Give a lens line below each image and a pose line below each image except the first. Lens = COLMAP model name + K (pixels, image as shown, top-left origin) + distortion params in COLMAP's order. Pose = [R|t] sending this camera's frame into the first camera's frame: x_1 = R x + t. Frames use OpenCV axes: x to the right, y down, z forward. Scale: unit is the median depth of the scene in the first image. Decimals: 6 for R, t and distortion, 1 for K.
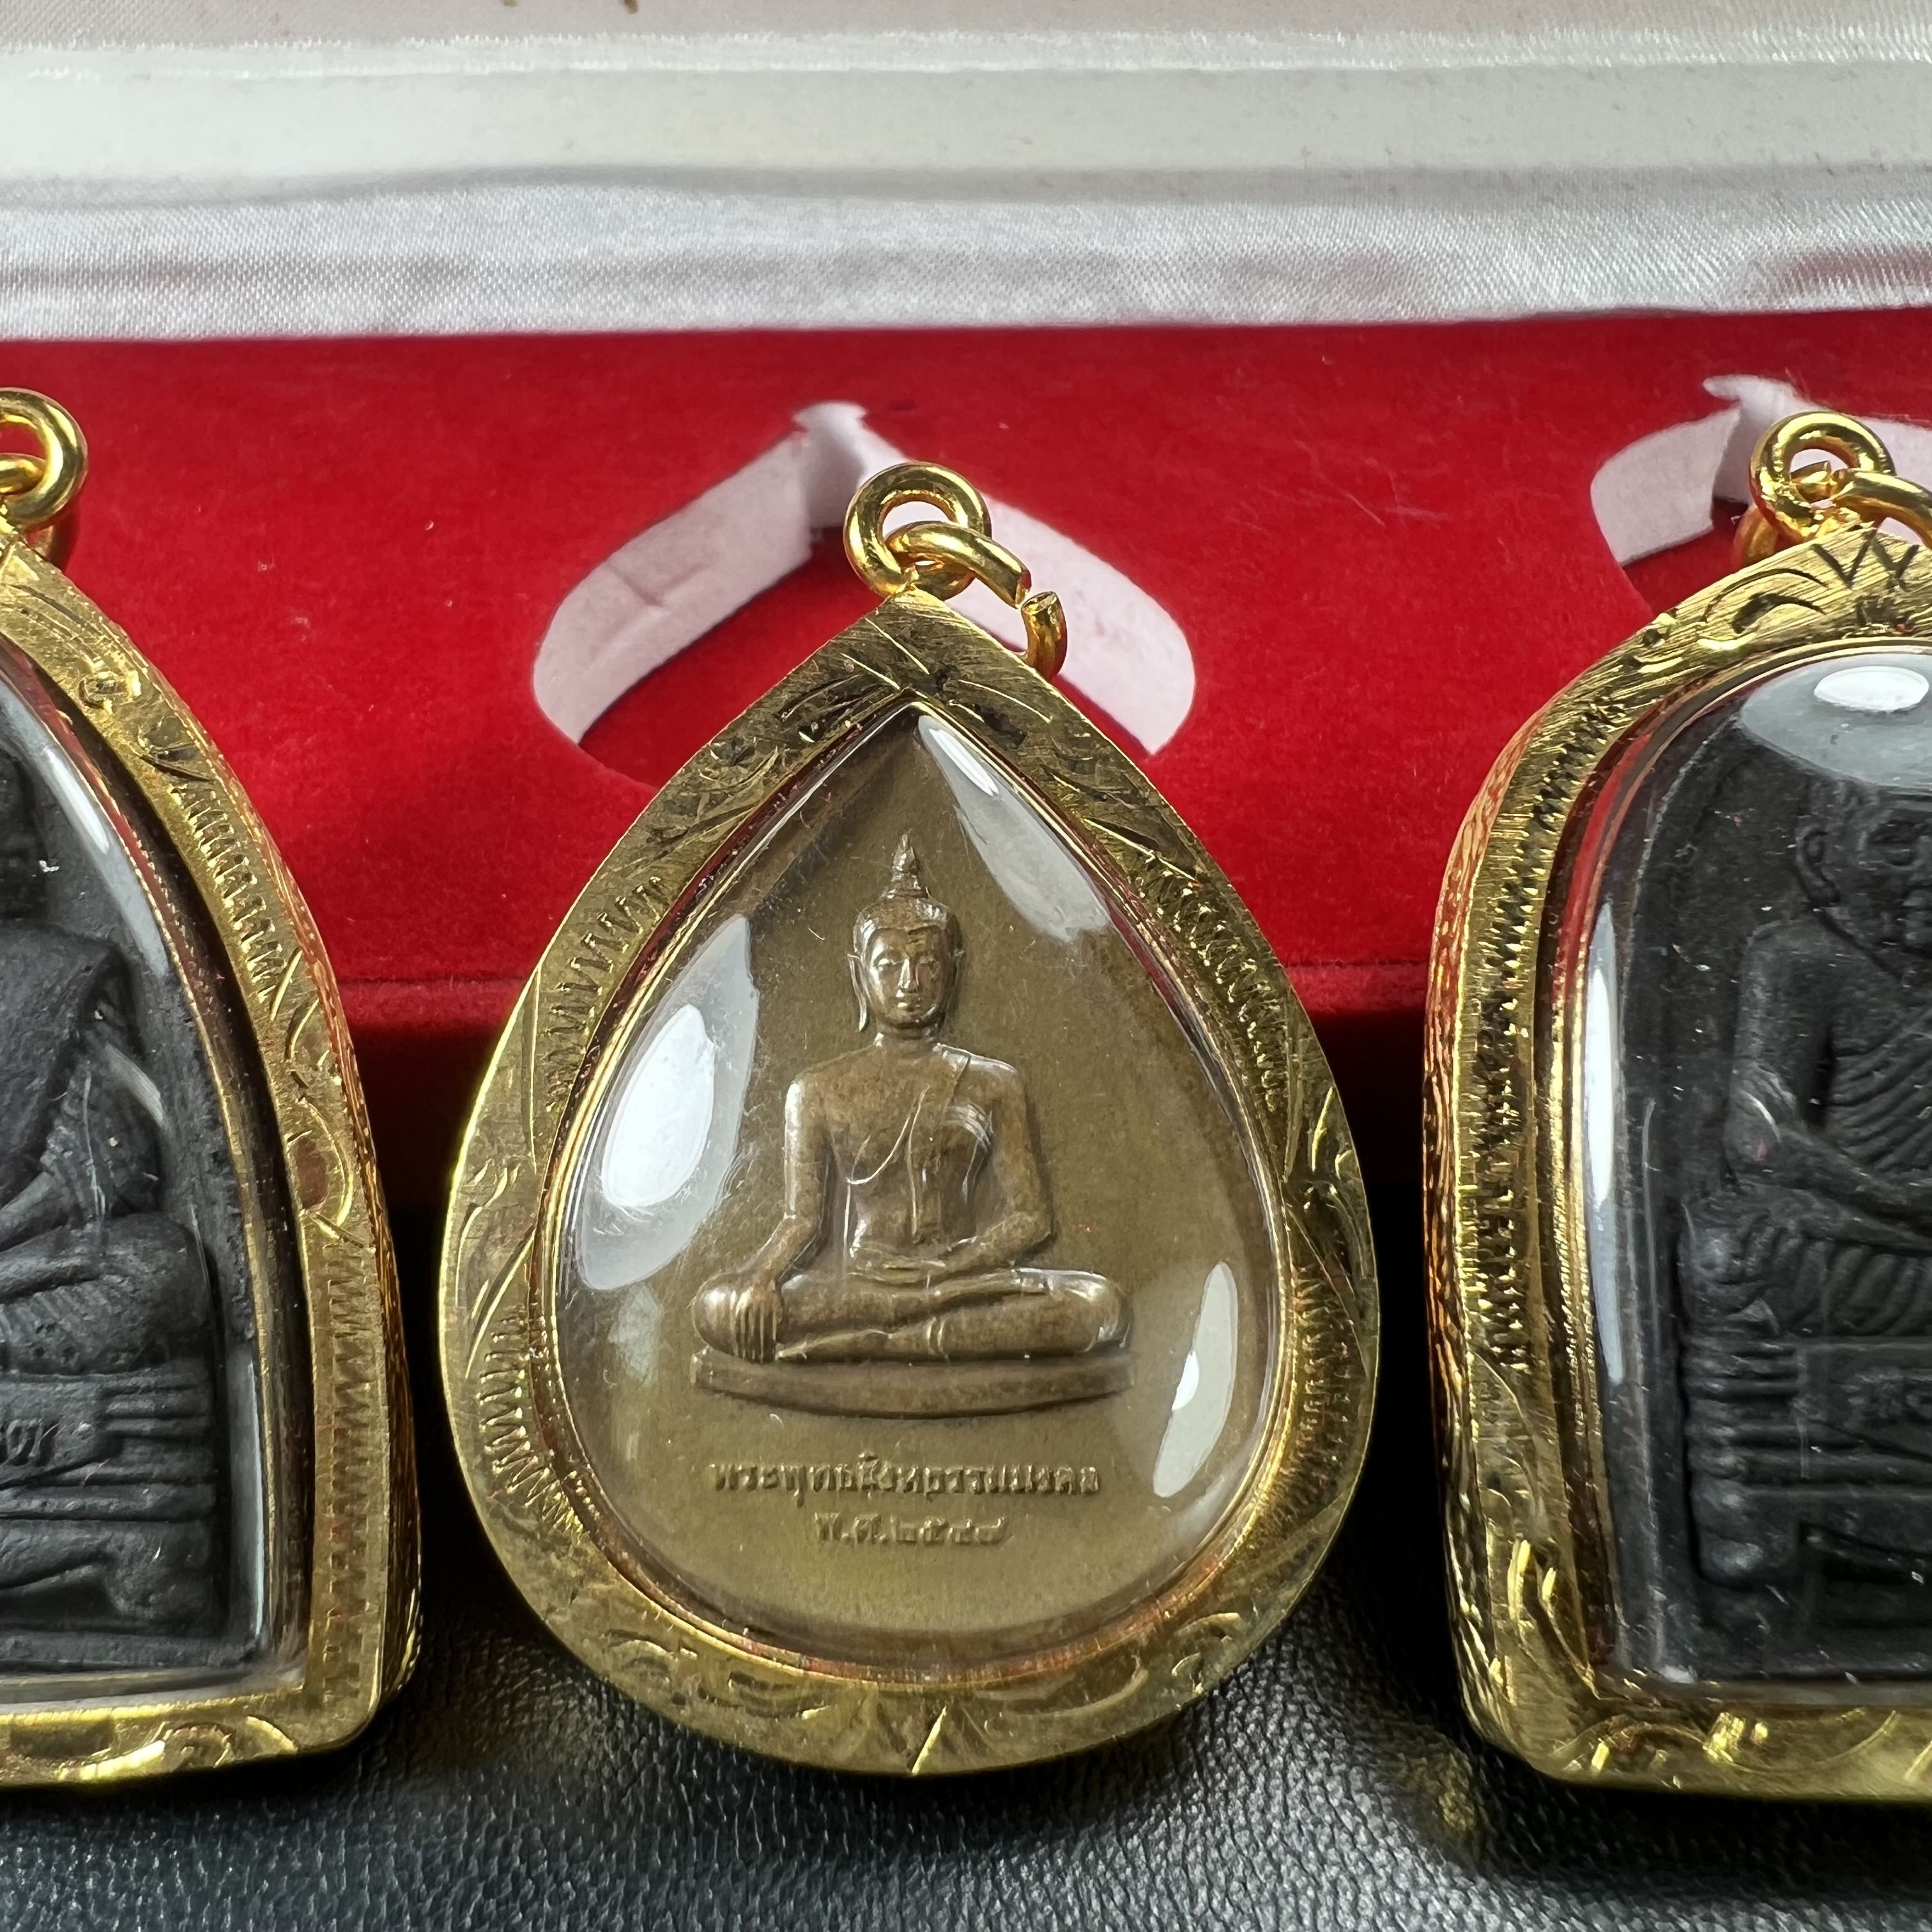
lens RADIAL K [[1951.3, 0, 802.2], [0, 1951.3, 890.4], [0, 0, 1]] dist [-0.006573, 0.000000]
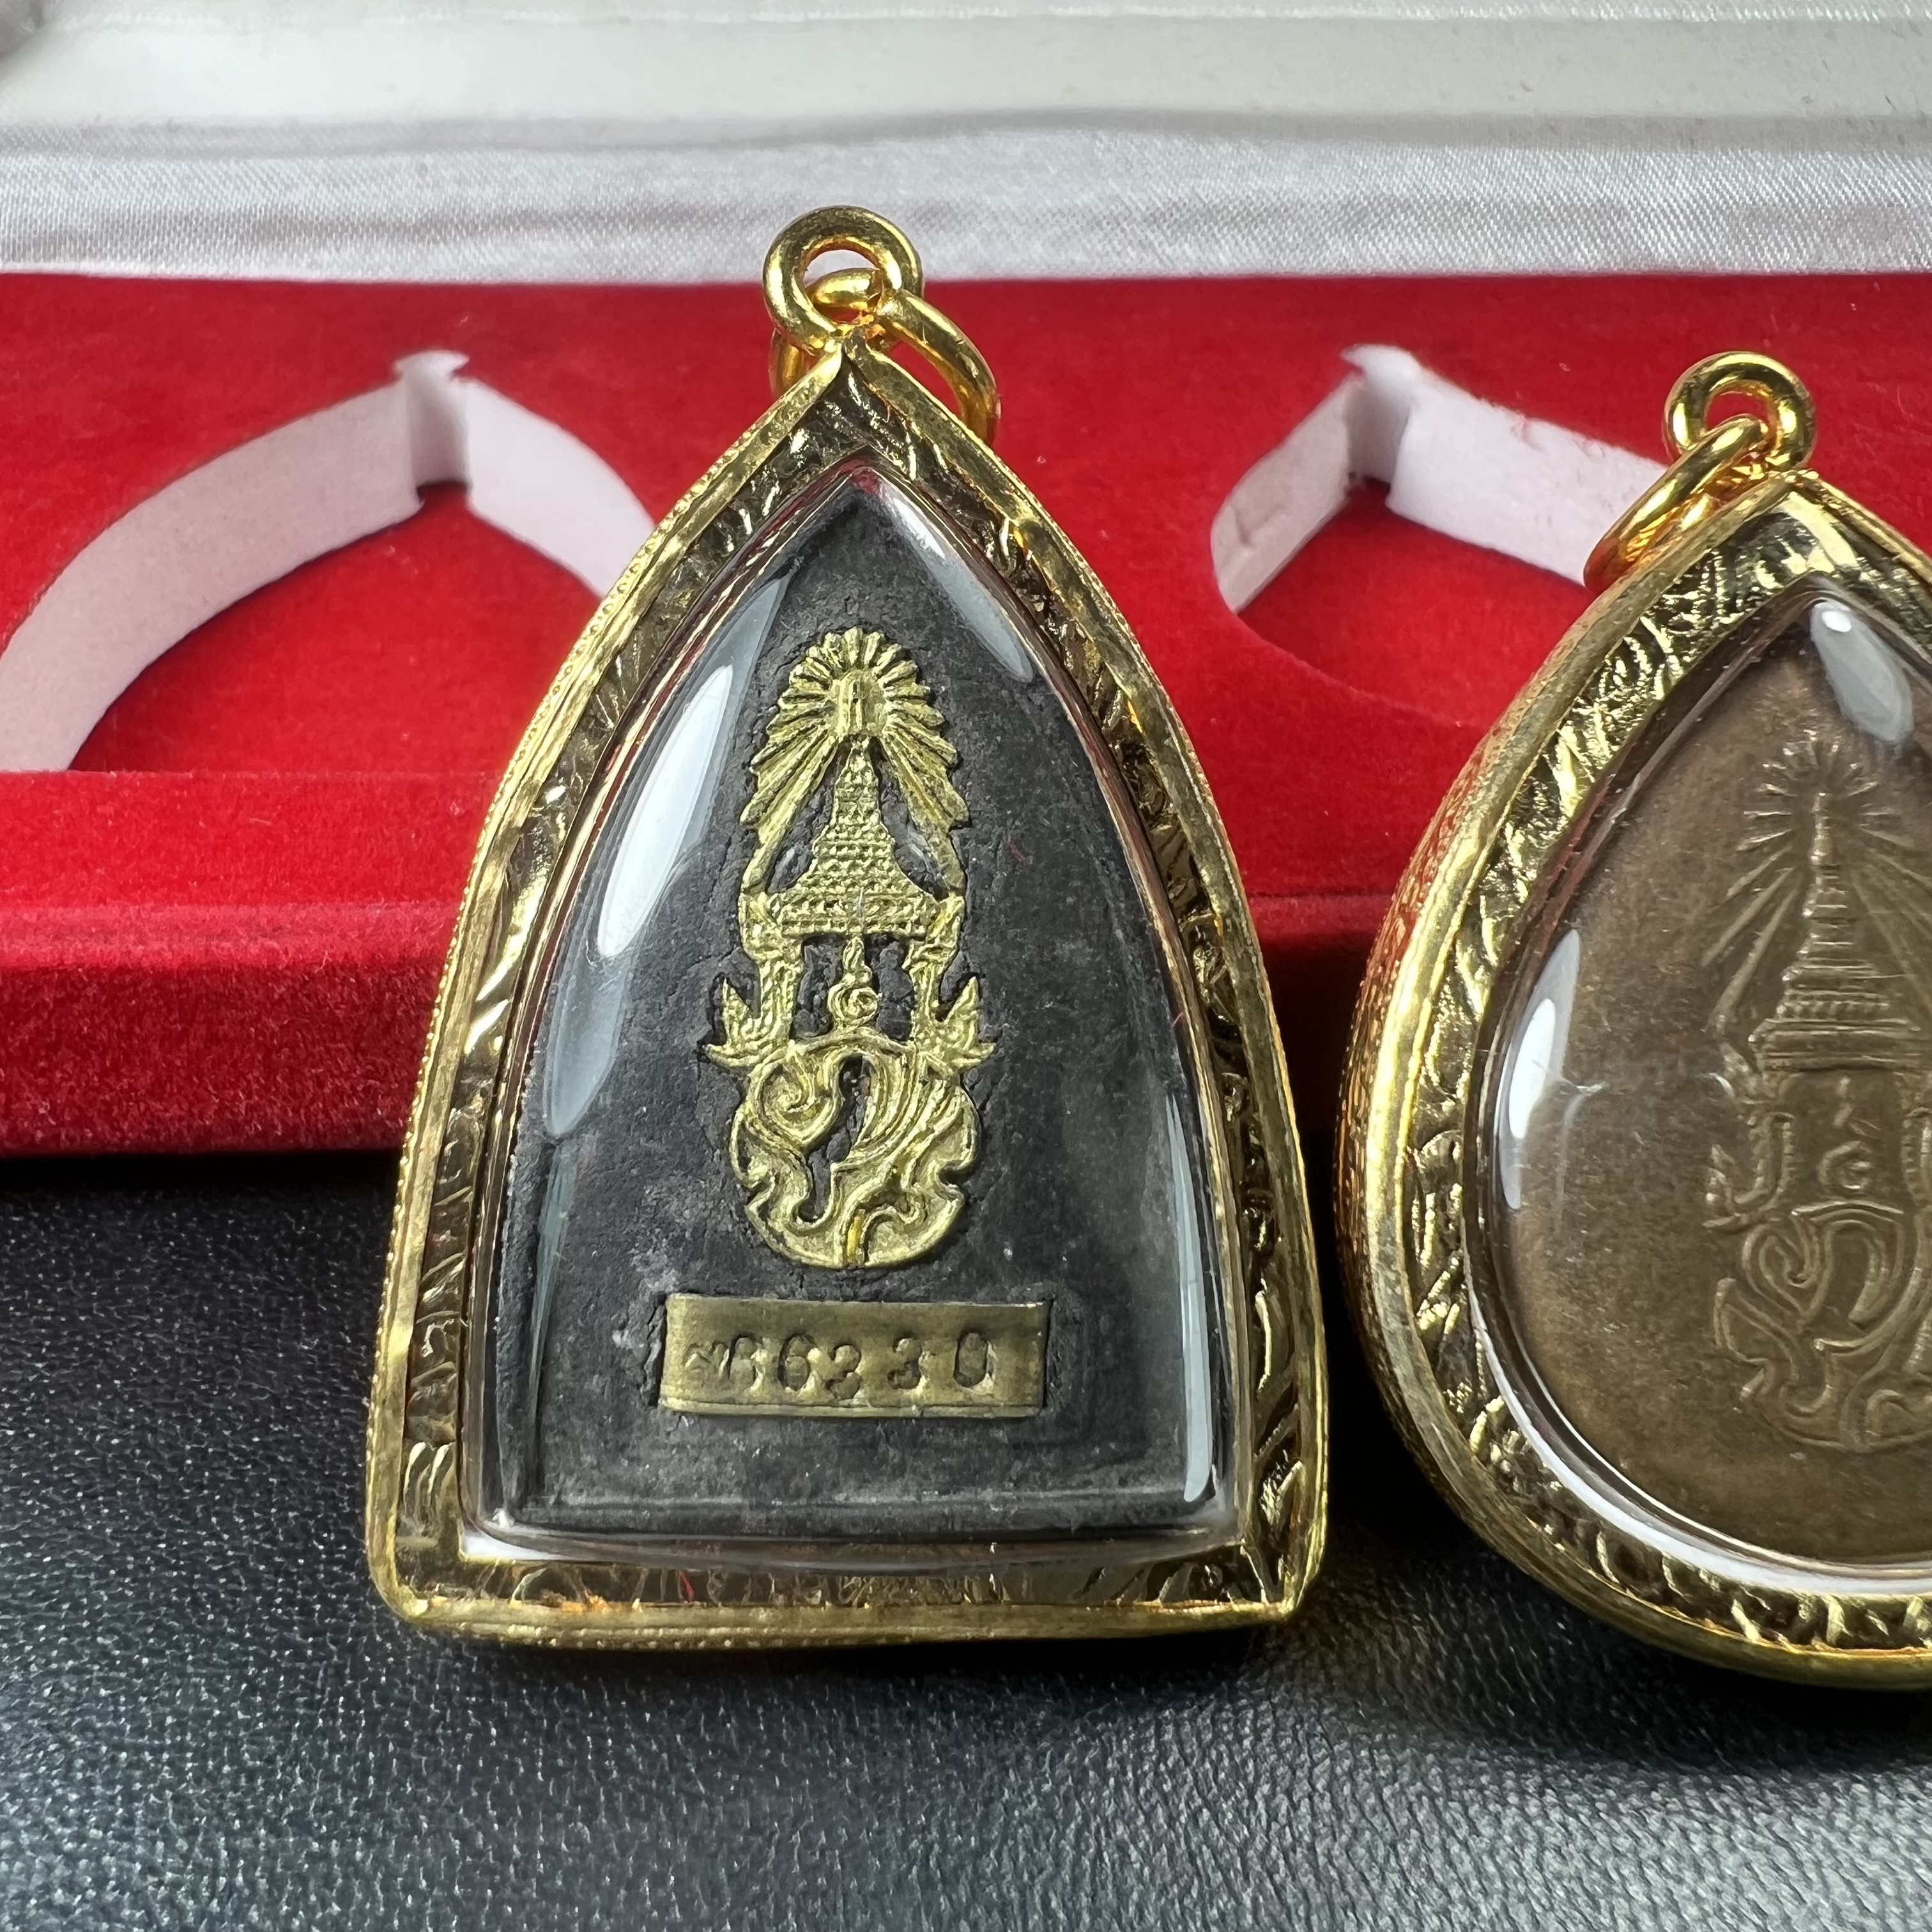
lens RADIAL K [[1951.3, 0, 801.4], [0, 1951.3, 868.9], [0, 0, 1]] dist [-0.006573, 0.000000]
pose [[0.999991, 0.000749, 0.004206, -0.494684], [-0.000698, 0.999926, -0.012155, 0.046230], [-0.004215, 0.012152, 0.999917, 0.036106]]
